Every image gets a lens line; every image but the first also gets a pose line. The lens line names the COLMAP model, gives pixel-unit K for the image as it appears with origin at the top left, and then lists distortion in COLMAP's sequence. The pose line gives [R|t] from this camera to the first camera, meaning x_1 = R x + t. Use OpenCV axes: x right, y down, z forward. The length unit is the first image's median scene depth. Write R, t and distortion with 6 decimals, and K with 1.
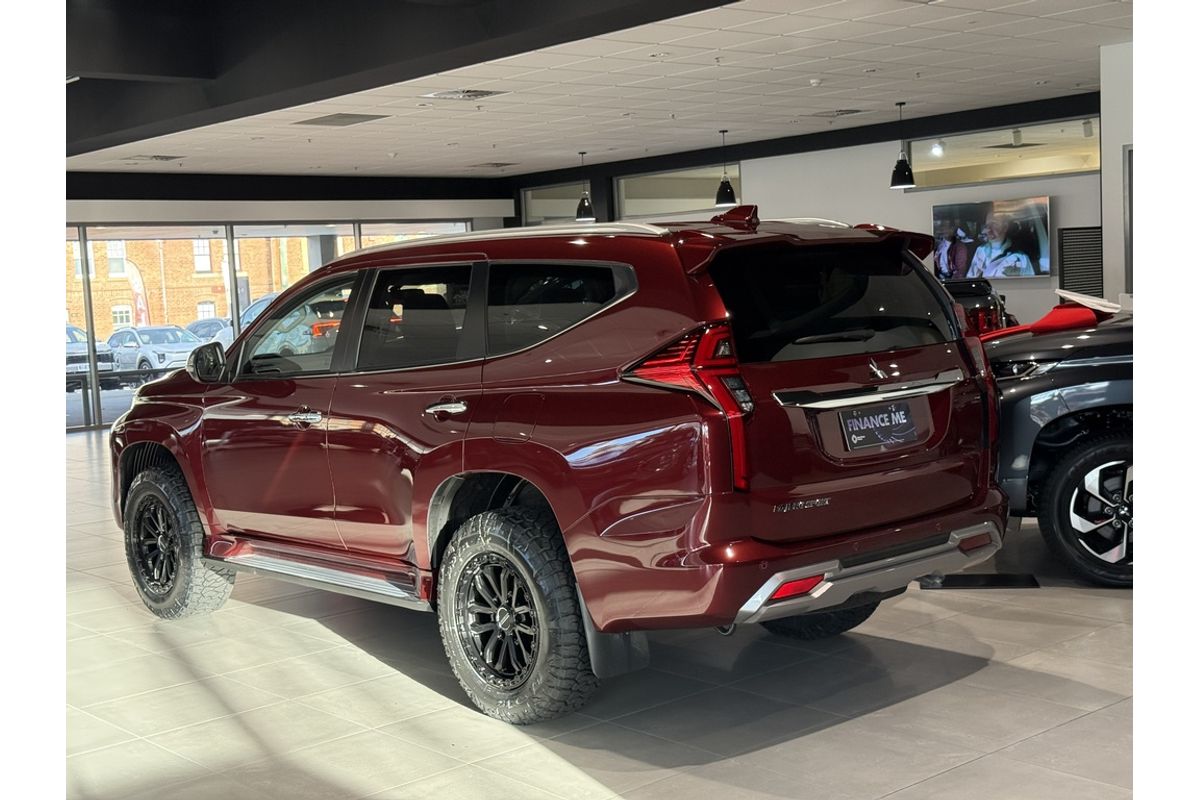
lens RADIAL K [[1481.3, 0, 600.0], [0, 1481.3, 400.0], [0, 0, 1]] dist [0.128356, -0.040968]
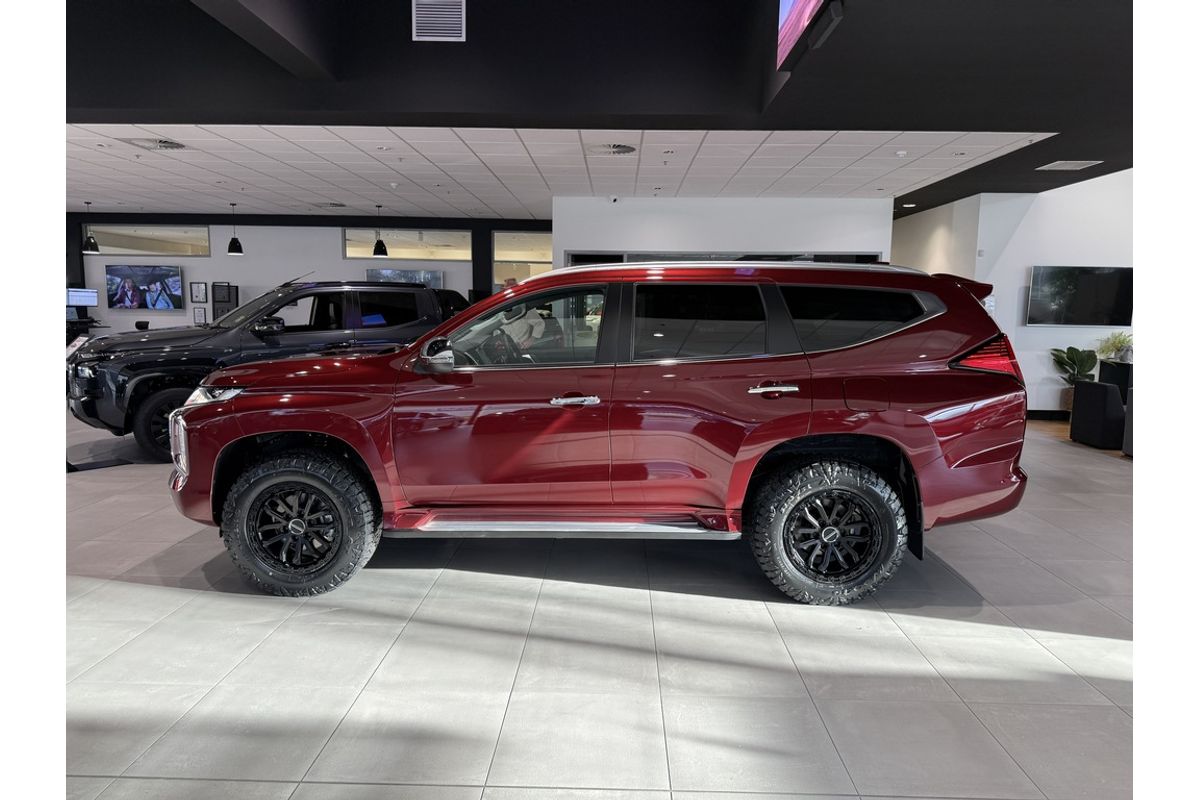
lens RADIAL K [[741.1, 0, 600.0], [0, 741.1, 400.0], [0, 0, 1]] dist [0.034290, -0.000791]
pose [[0.665032, -0.034477, 0.746019, -0.613175], [0.014598, 0.999343, 0.033172, -0.008445], [-0.746672, -0.011170, 0.665098, 0.565969]]
